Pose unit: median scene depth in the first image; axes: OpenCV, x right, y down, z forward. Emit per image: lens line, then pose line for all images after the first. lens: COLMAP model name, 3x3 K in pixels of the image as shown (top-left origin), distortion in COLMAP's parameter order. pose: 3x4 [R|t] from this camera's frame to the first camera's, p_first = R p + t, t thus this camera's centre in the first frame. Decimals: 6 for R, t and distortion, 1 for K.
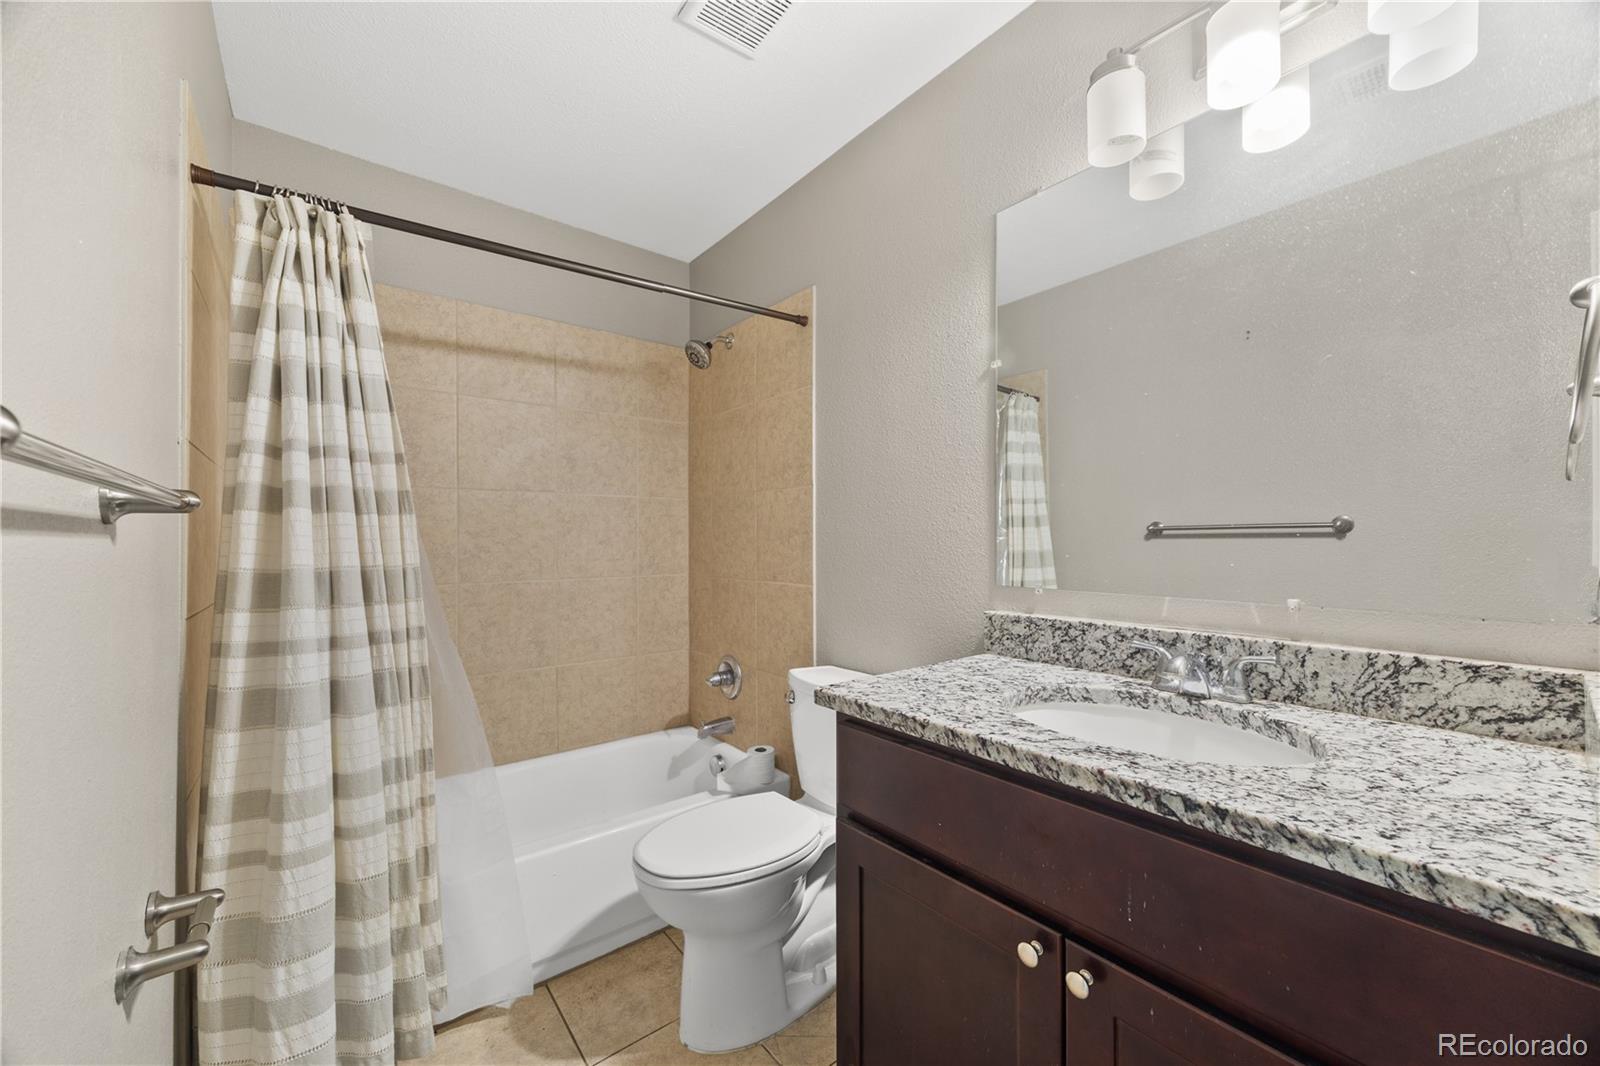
lens RADIAL K [[606.8, 0, 803.2], [0, 606.8, 543.7], [0, 0, 1]] dist [-0.002323, 0.000151]
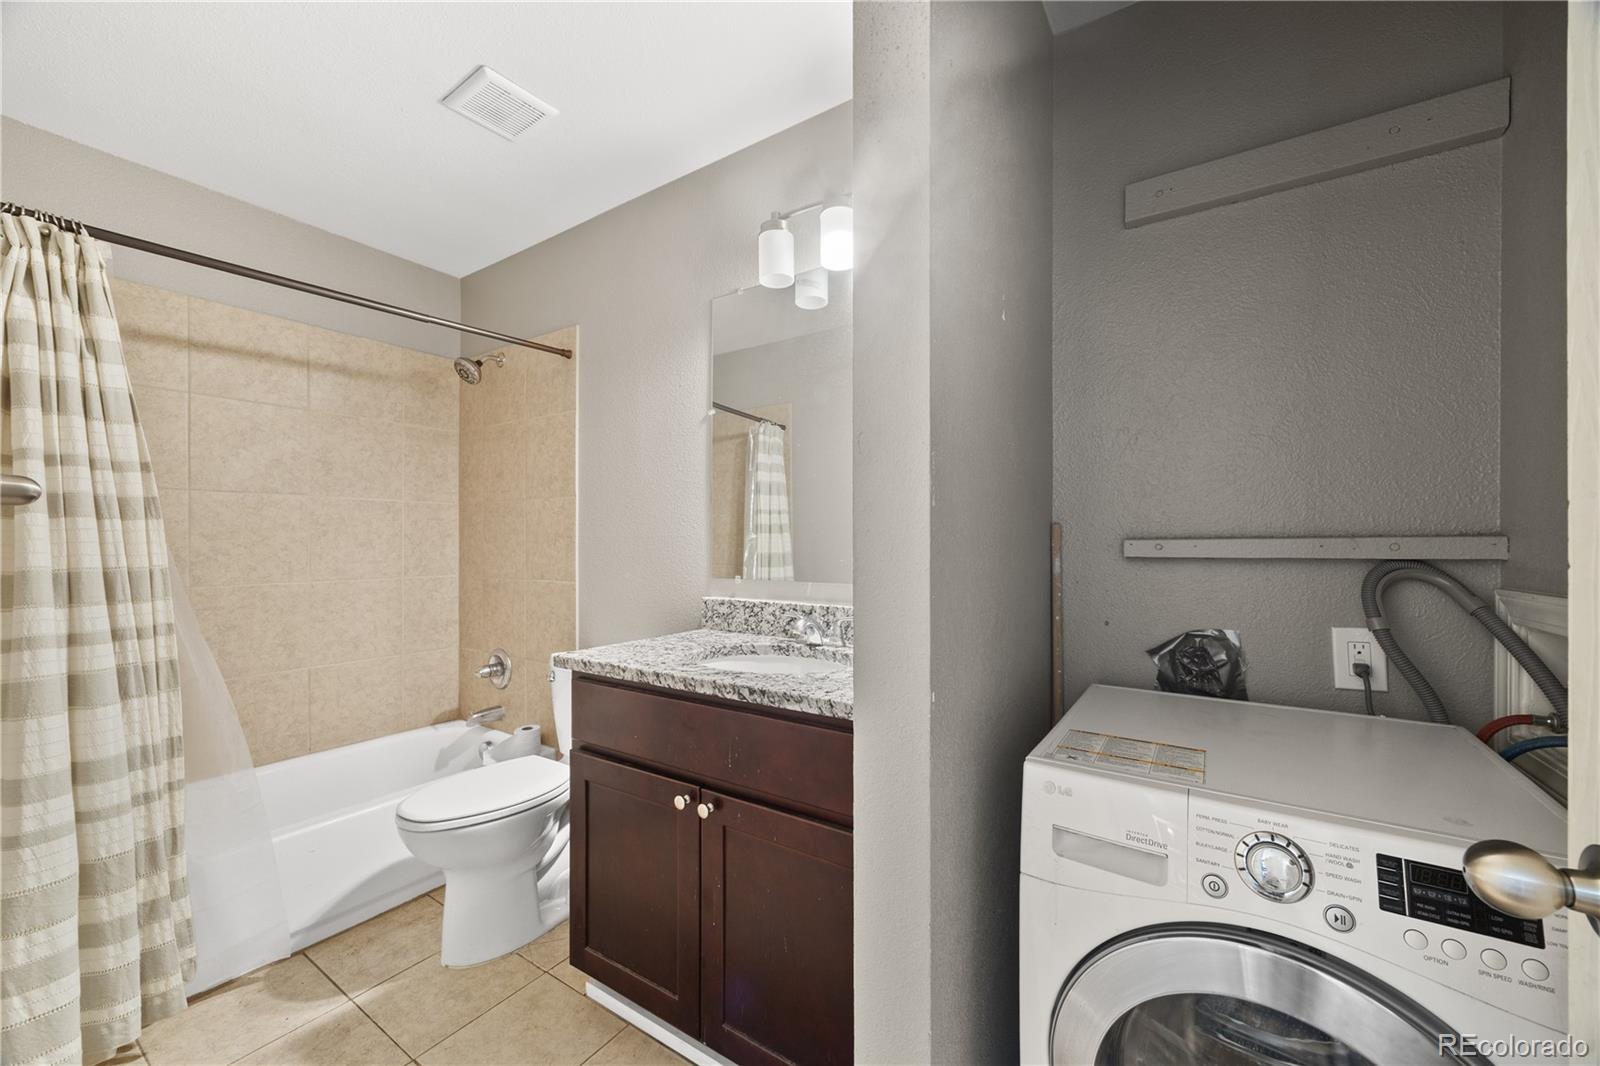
lens RADIAL K [[606.8, 0, 803.2], [0, 606.8, 543.7], [0, 0, 1]] dist [-0.002323, 0.000151]
pose [[0.950499, 0.002155, 0.310720, 0.110190], [-0.000962, 0.999992, -0.003994, -0.002013], [-0.310726, 0.003497, 0.950493, -0.388482]]
